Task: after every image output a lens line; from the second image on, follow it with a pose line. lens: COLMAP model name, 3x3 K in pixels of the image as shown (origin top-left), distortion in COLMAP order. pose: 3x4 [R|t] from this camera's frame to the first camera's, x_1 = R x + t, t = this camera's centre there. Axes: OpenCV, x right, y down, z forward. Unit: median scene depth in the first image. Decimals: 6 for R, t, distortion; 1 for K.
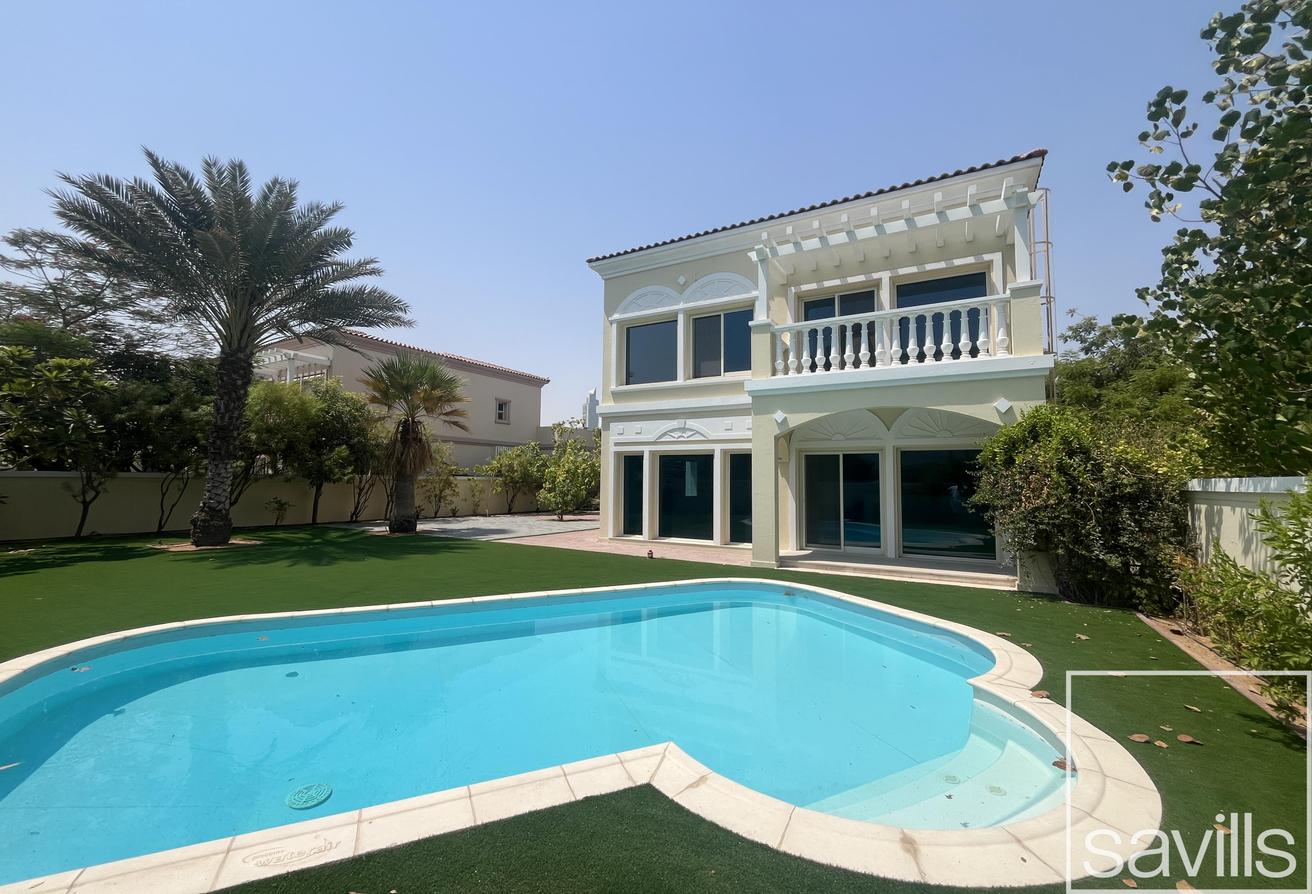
lens RADIAL K [[532.7, 0, 654.4], [0, 532.7, 454.8], [0, 0, 1]] dist [-0.000316, -0.000017]
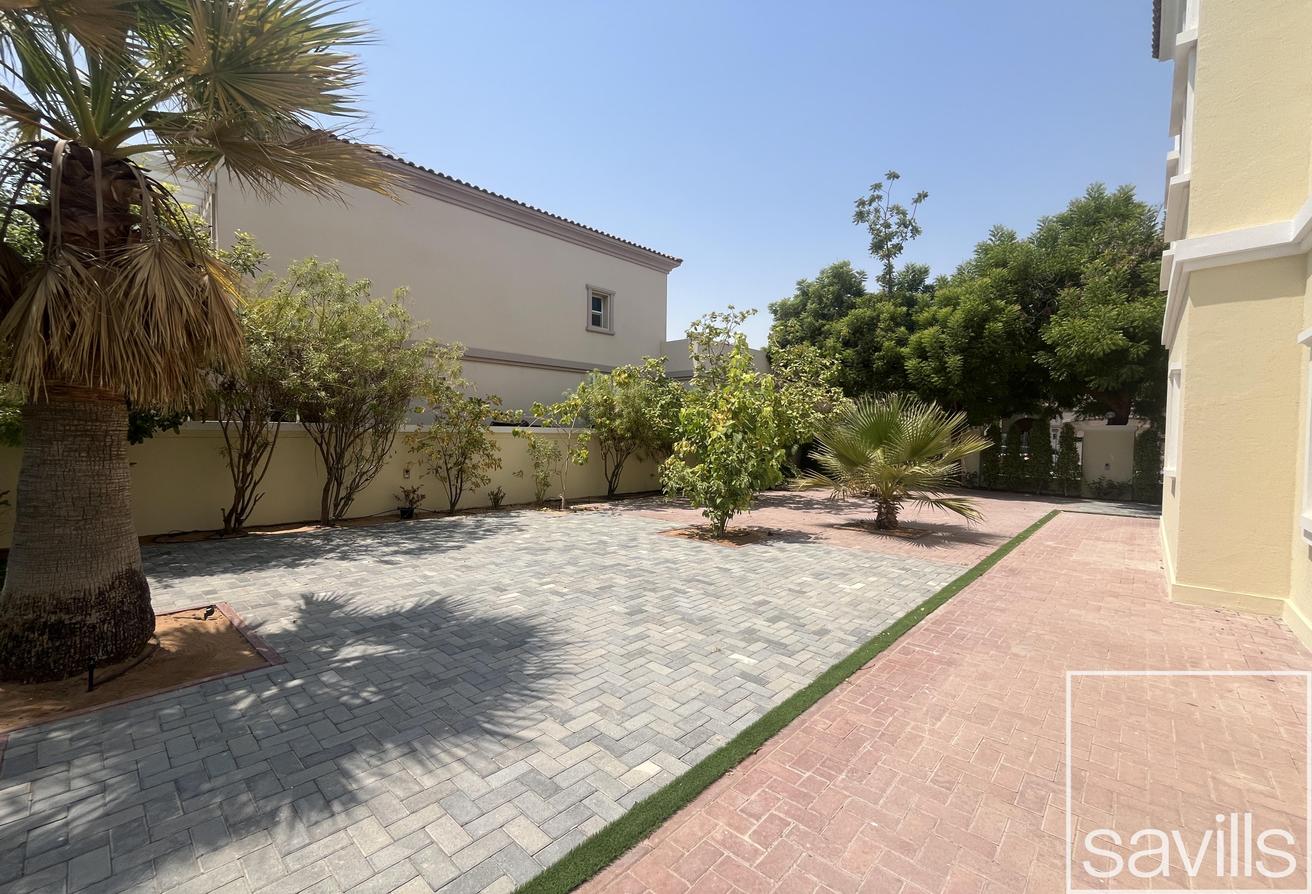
lens RADIAL K [[537.3, 0, 656.0], [0, 537.3, 447.0], [0, 0, 1]] dist [0.001027, 0.000180]
pose [[0.974381, 0.008971, -0.224725, -0.116930], [0.006720, 0.997597, 0.068960, 0.025716], [0.224803, -0.068703, 0.971979, 0.533162]]
